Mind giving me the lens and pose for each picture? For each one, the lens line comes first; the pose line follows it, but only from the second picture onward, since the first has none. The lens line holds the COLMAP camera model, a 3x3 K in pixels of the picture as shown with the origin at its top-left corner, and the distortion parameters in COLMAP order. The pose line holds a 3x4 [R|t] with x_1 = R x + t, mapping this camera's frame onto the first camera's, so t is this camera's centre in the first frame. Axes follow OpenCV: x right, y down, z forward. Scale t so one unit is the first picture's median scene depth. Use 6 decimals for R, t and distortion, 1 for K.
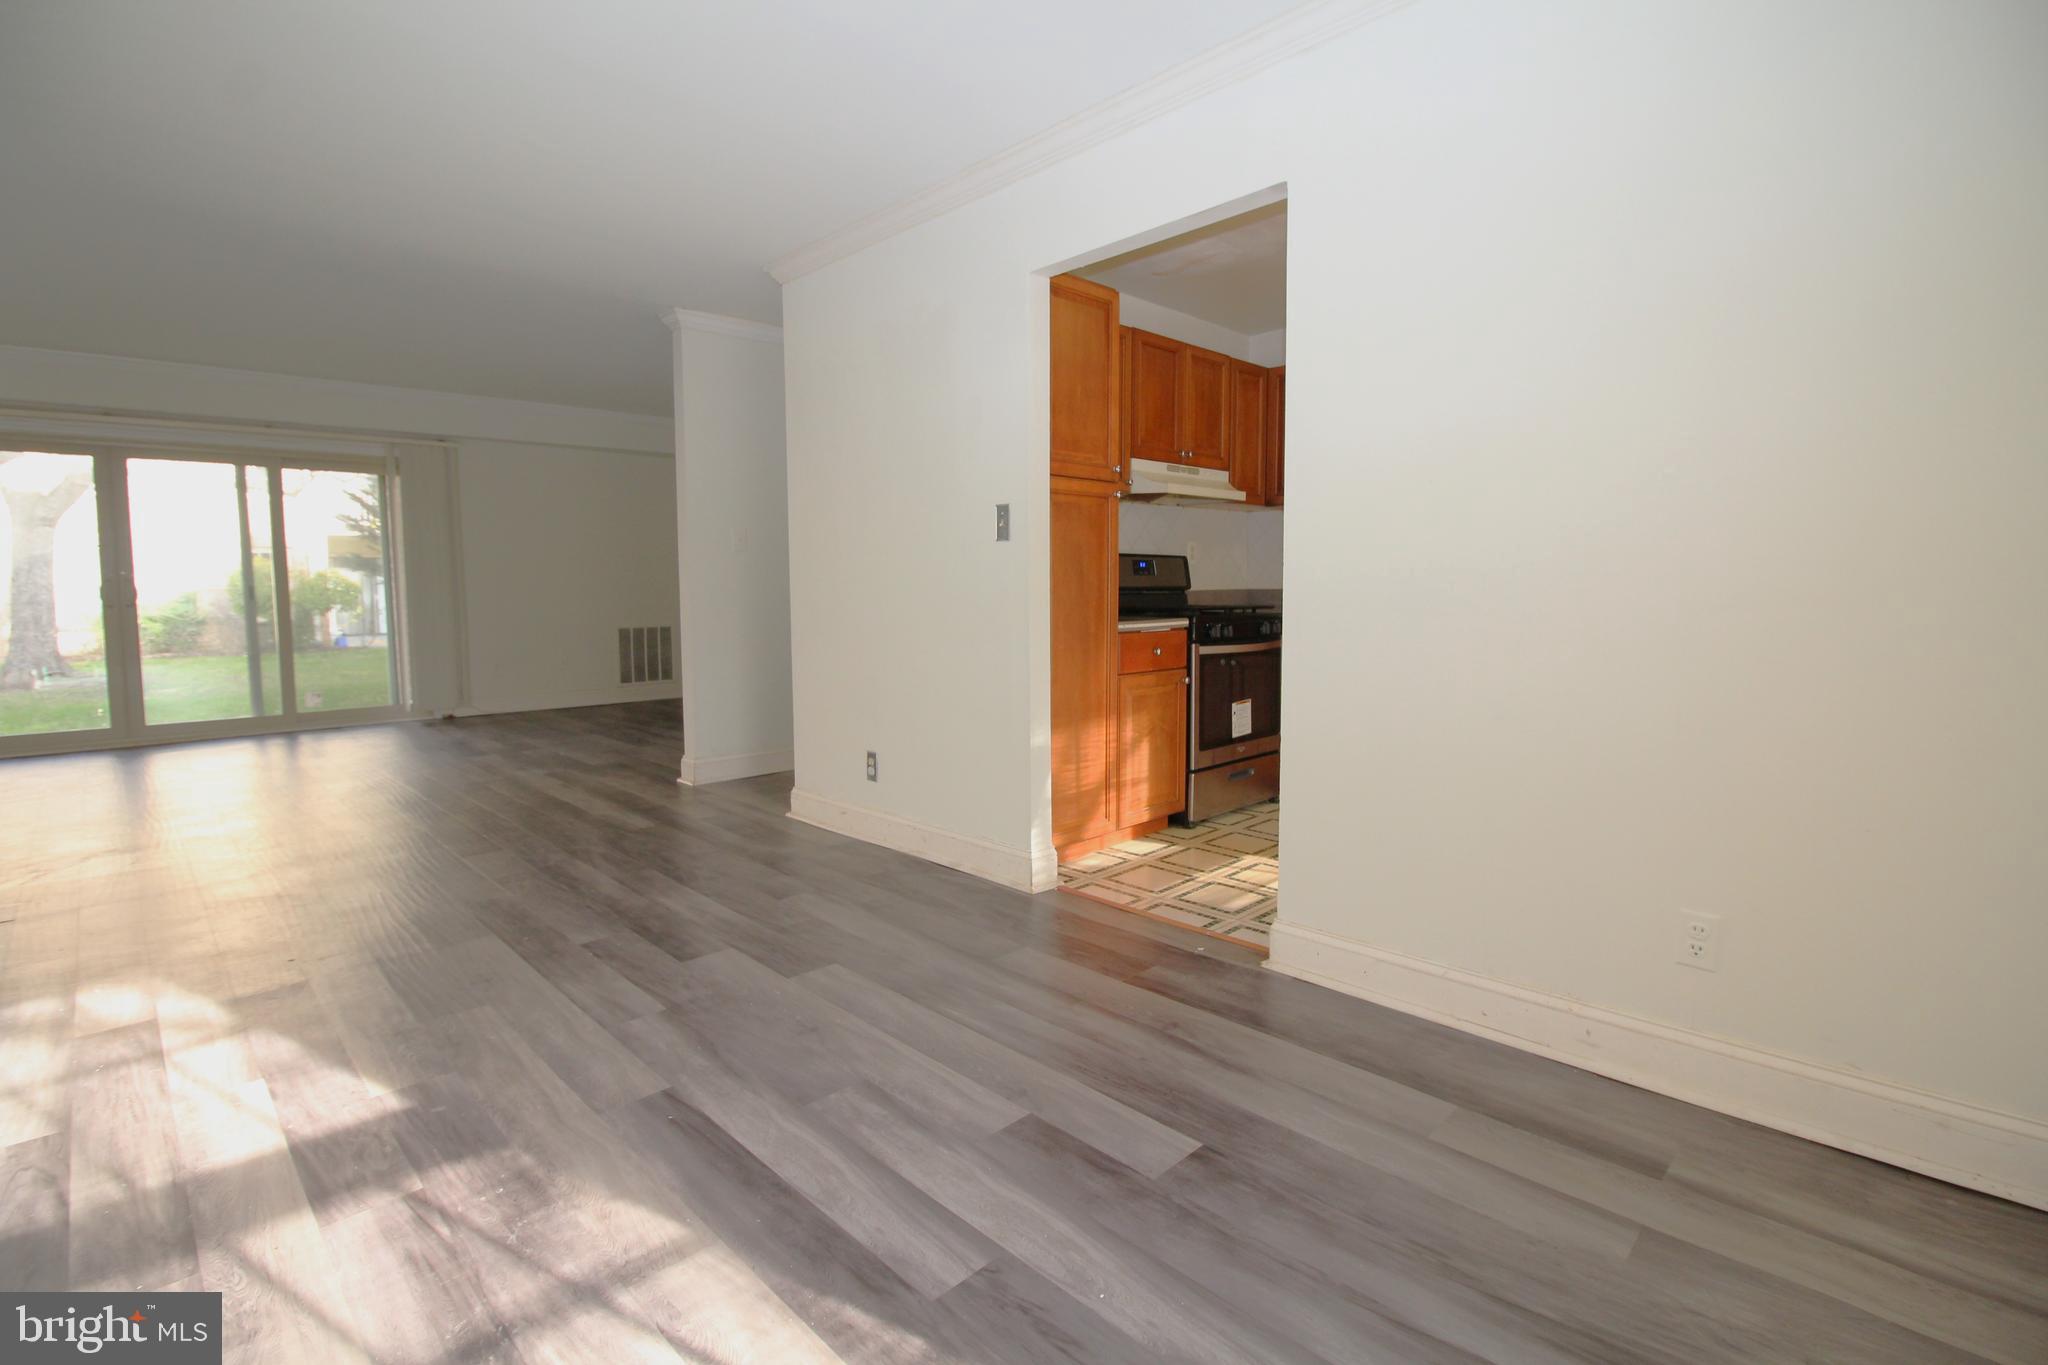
lens RADIAL K [[948.4, 0, 1034.4], [0, 948.4, 652.3], [0, 0, 1]] dist [-0.002187, -0.011882]
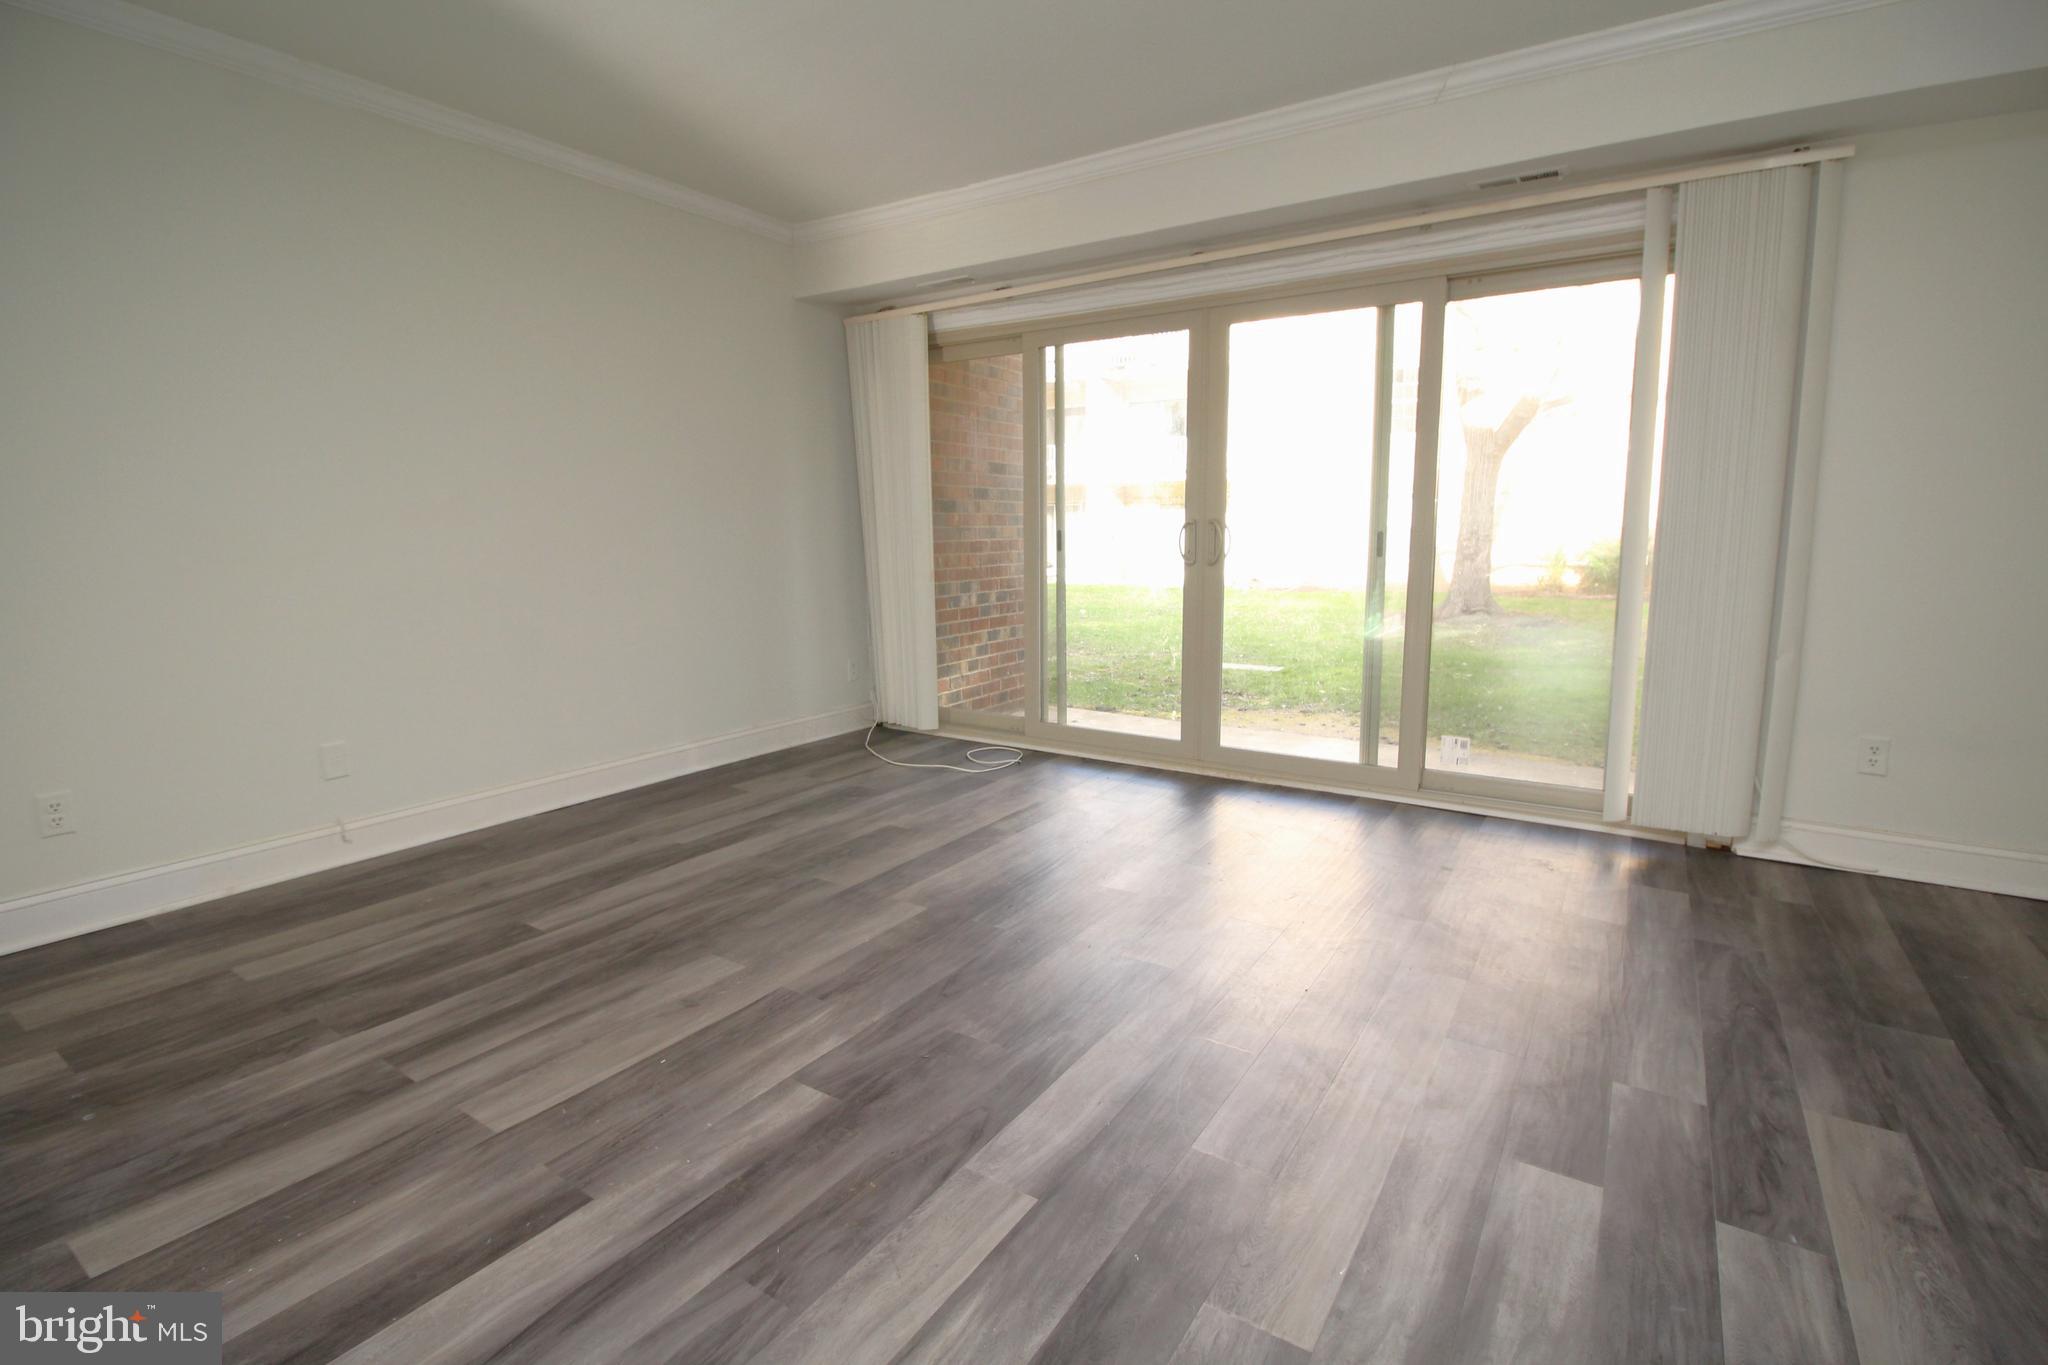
lens RADIAL K [[945.1, 0, 1032.4], [0, 945.1, 658.9], [0, 0, 1]] dist [-0.001173, -0.011914]
pose [[0.202291, 0.141172, -0.969097, -0.835859], [-0.068214, 0.989183, 0.129859, -0.140497], [0.976947, 0.039837, 0.209733, 1.769898]]
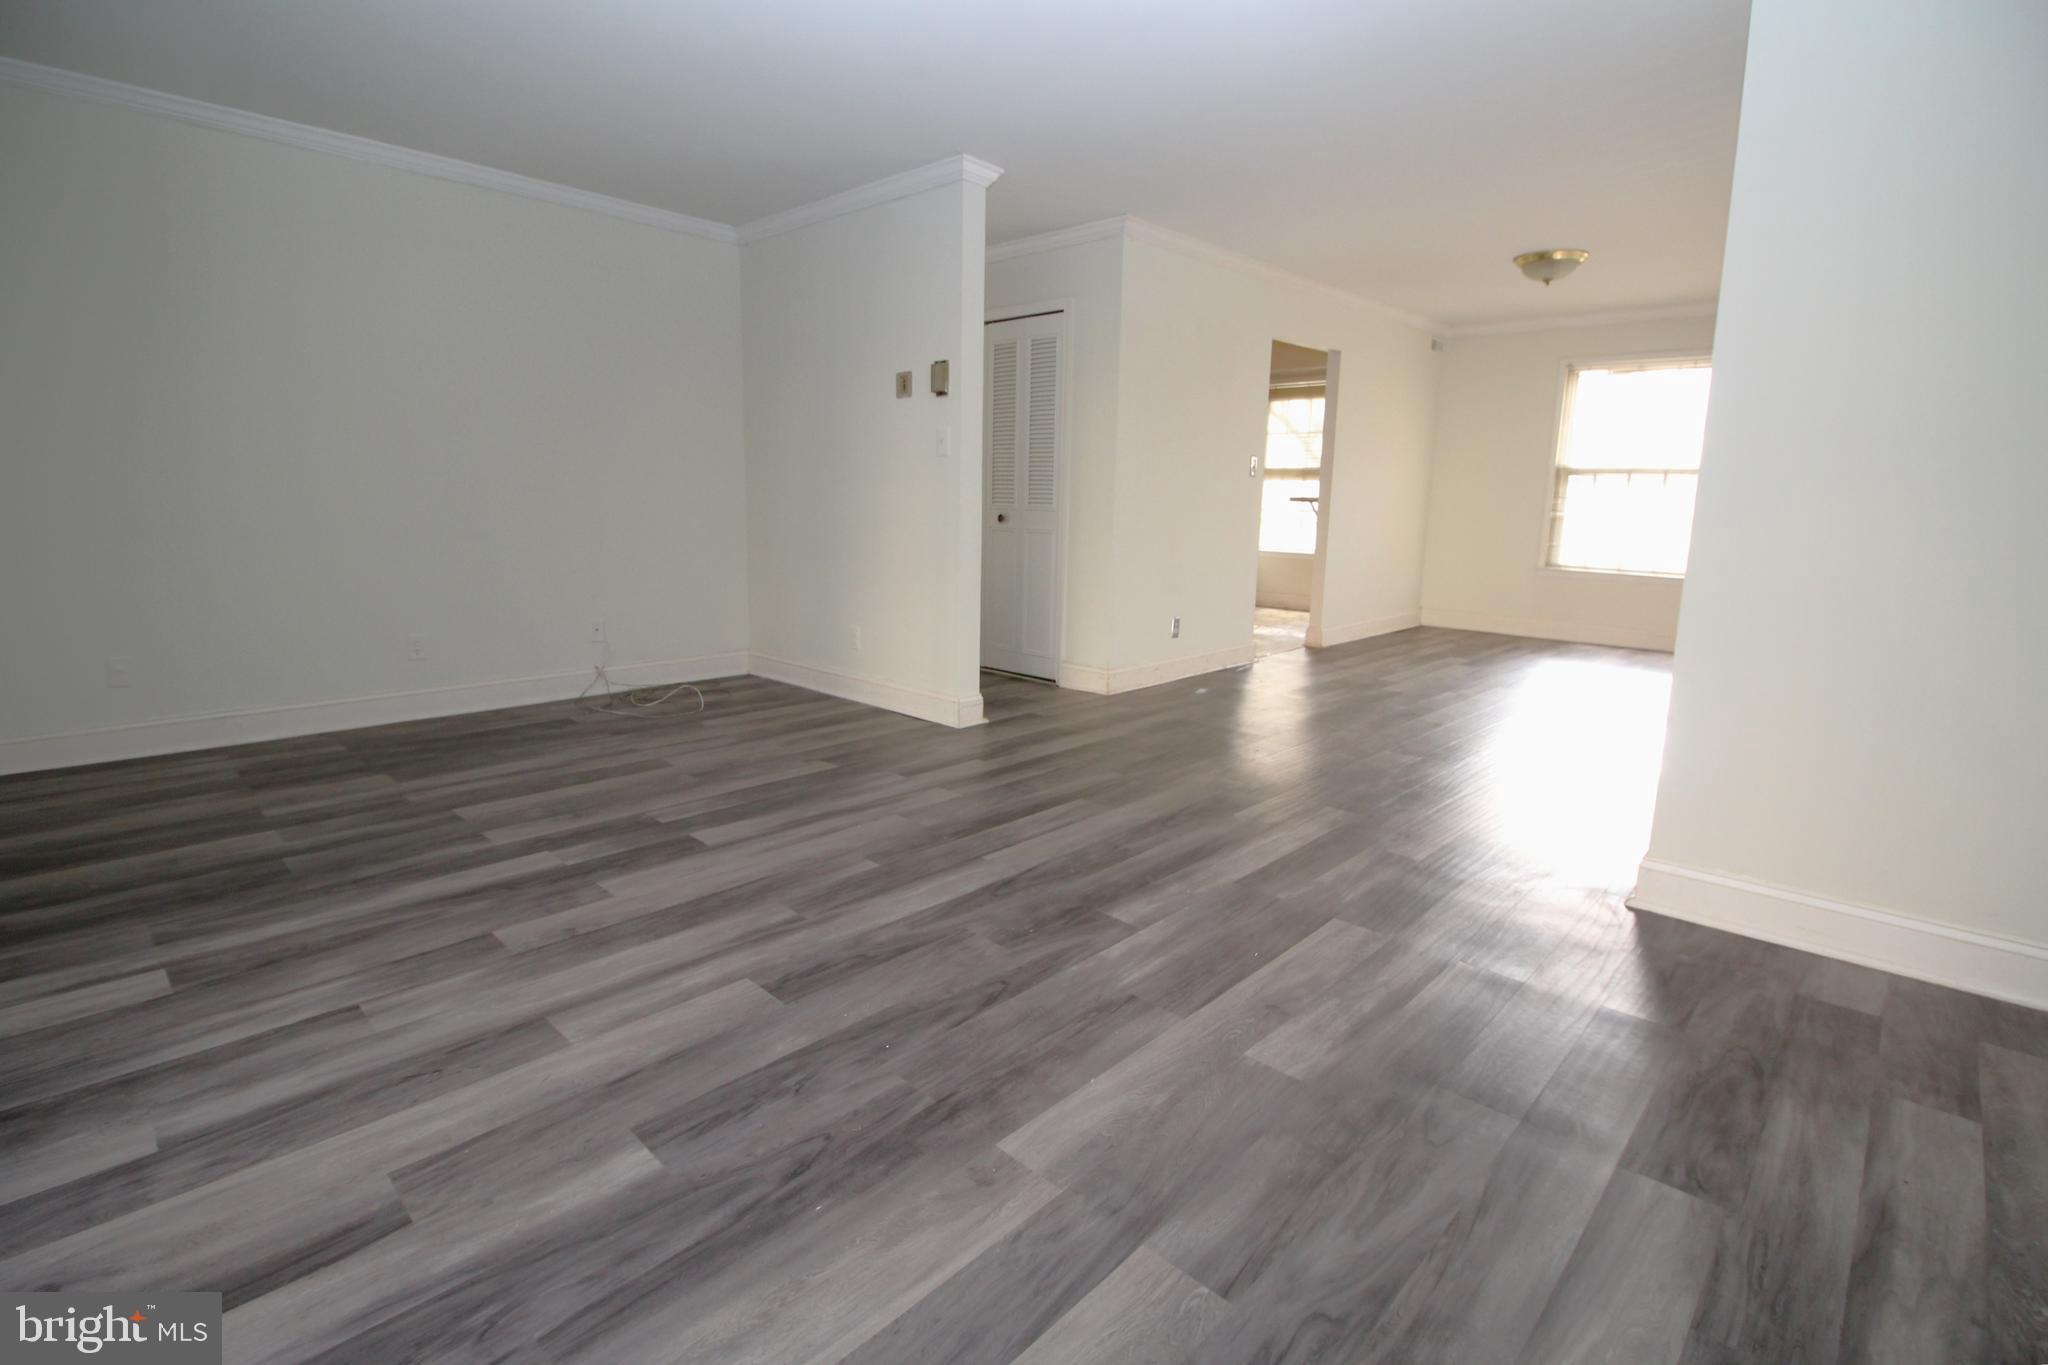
lens RADIAL K [[948.4, 0, 1034.4], [0, 948.4, 652.3], [0, 0, 1]] dist [-0.002187, -0.011882]
pose [[-0.022432, -0.161539, 0.986611, -2.380328], [0.054921, 0.985170, 0.162552, -0.131983], [-0.998239, 0.057832, -0.013228, 1.851327]]
